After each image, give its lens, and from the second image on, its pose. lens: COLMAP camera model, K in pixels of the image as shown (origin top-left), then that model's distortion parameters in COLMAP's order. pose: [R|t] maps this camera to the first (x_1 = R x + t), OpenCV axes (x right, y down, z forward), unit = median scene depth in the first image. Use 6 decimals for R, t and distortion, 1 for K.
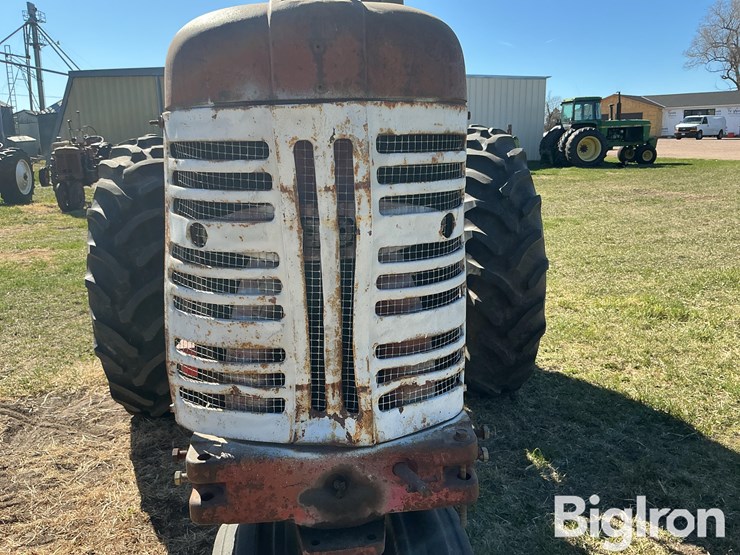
lens RADIAL K [[617.2, 0, 370.0], [0, 617.2, 277.5], [0, 0, 1]] dist [0.138641, -0.298393]
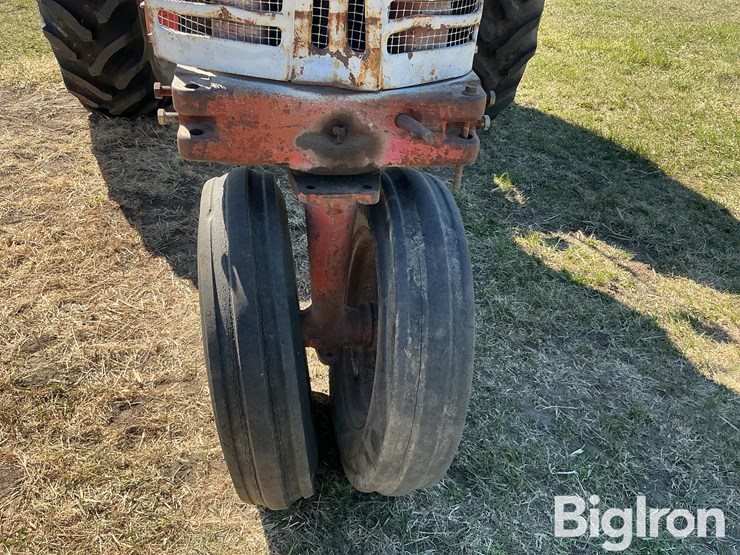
lens RADIAL K [[613.7, 0, 368.9], [0, 613.7, 277.6], [0, 0, 1]] dist [0.143822, -0.289876]
pose [[0.995085, 0.058428, 0.079949, -0.063629], [-0.084525, 0.921786, 0.378374, 0.173803], [-0.051588, -0.383272, 0.922194, 0.043364]]
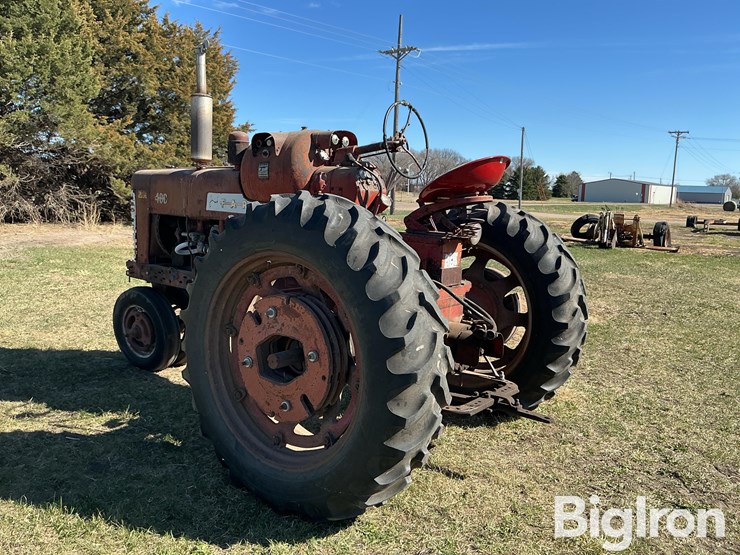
lens RADIAL K [[617.2, 0, 370.0], [0, 617.2, 277.5], [0, 0, 1]] dist [0.138641, -0.298393]
pose [[-0.670957, 0.100007, -0.734722, 2.362349], [-0.169620, 0.943889, 0.283377, -1.238469], [0.721835, 0.314758, -0.616345, 5.184102]]
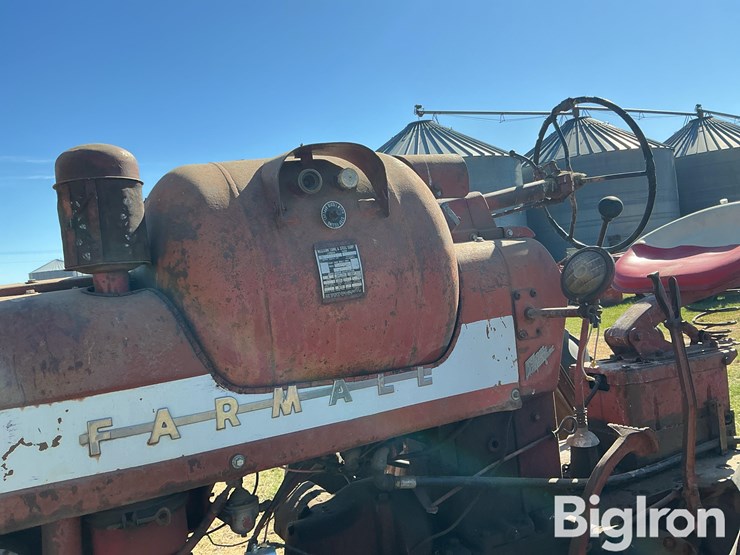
lens RADIAL K [[613.7, 0, 368.9], [0, 613.7, 277.6], [0, 0, 1]] dist [0.143822, -0.289876]
pose [[0.332525, -0.012082, -0.943017, 1.053137], [-0.090828, 0.994860, -0.044774, -0.643723], [0.938711, 0.100541, 0.329718, 2.025374]]
